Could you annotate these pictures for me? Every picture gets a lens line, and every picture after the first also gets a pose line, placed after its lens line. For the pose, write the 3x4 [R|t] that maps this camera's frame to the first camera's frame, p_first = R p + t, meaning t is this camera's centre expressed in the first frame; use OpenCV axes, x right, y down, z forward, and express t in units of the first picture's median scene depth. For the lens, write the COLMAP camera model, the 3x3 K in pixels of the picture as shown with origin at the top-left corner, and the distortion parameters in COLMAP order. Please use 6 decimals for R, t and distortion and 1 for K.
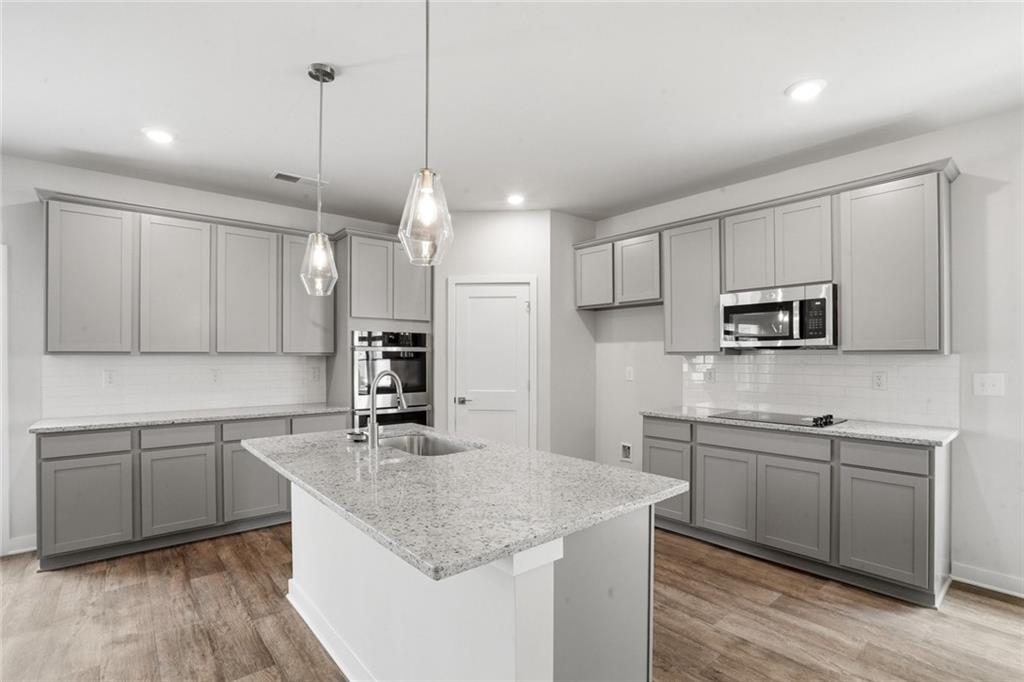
lens RADIAL K [[488.0, 0, 515.0], [0, 488.0, 348.9], [0, 0, 1]] dist [-0.014970, 0.000798]
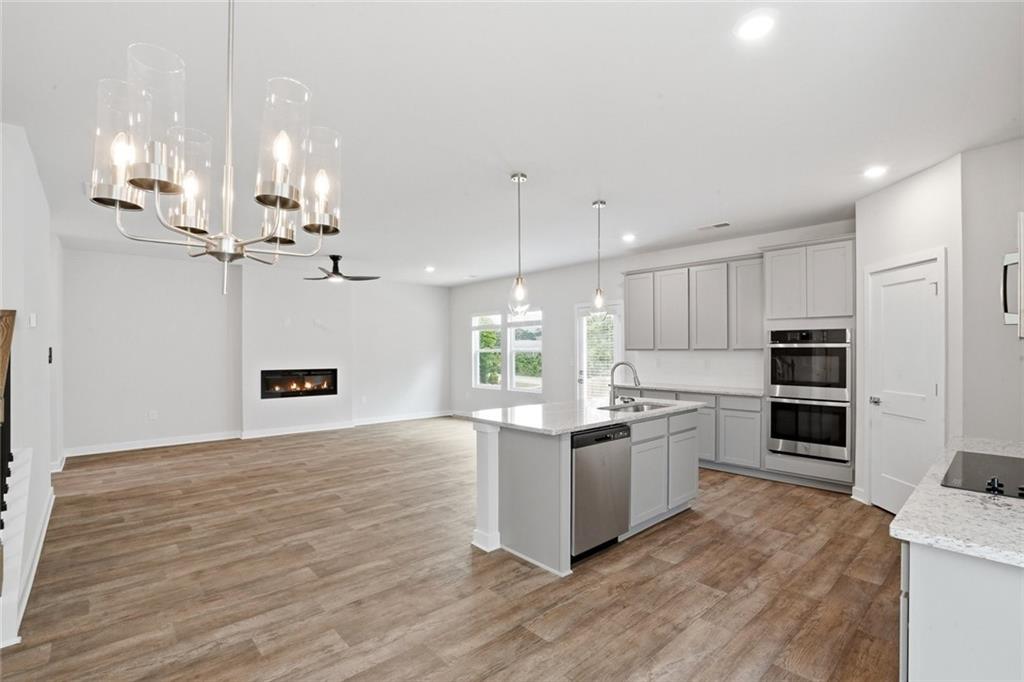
lens RADIAL K [[466.9, 0, 516.4], [0, 466.9, 343.8], [0, 0, 1]] dist [-0.016460, 0.000707]
pose [[0.039016, -0.005568, -0.999223, 0.949472], [0.022238, 0.999742, -0.004703, -0.015253], [0.998991, -0.022037, 0.039130, 0.397740]]
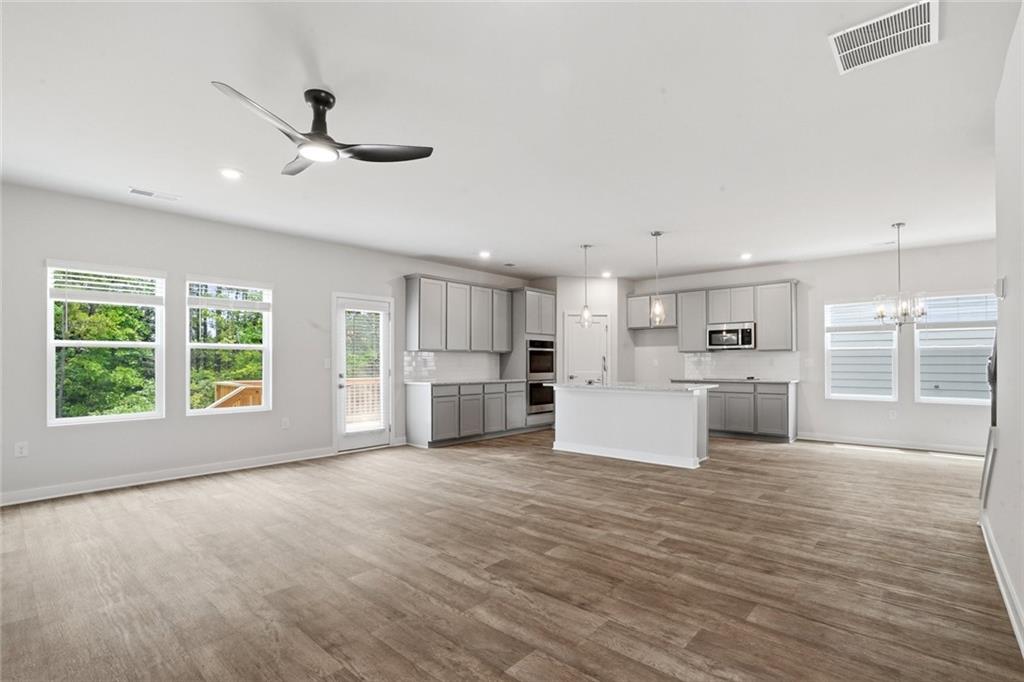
lens RADIAL K [[488.0, 0, 518.8], [0, 488.0, 353.5], [0, 0, 1]] dist [-0.014970, 0.000798]
pose [[0.987198, 0.003169, 0.159469, -0.808296], [-0.002229, 0.999979, -0.006070, 0.035192], [-0.159485, 0.005637, 0.987184, -1.099233]]
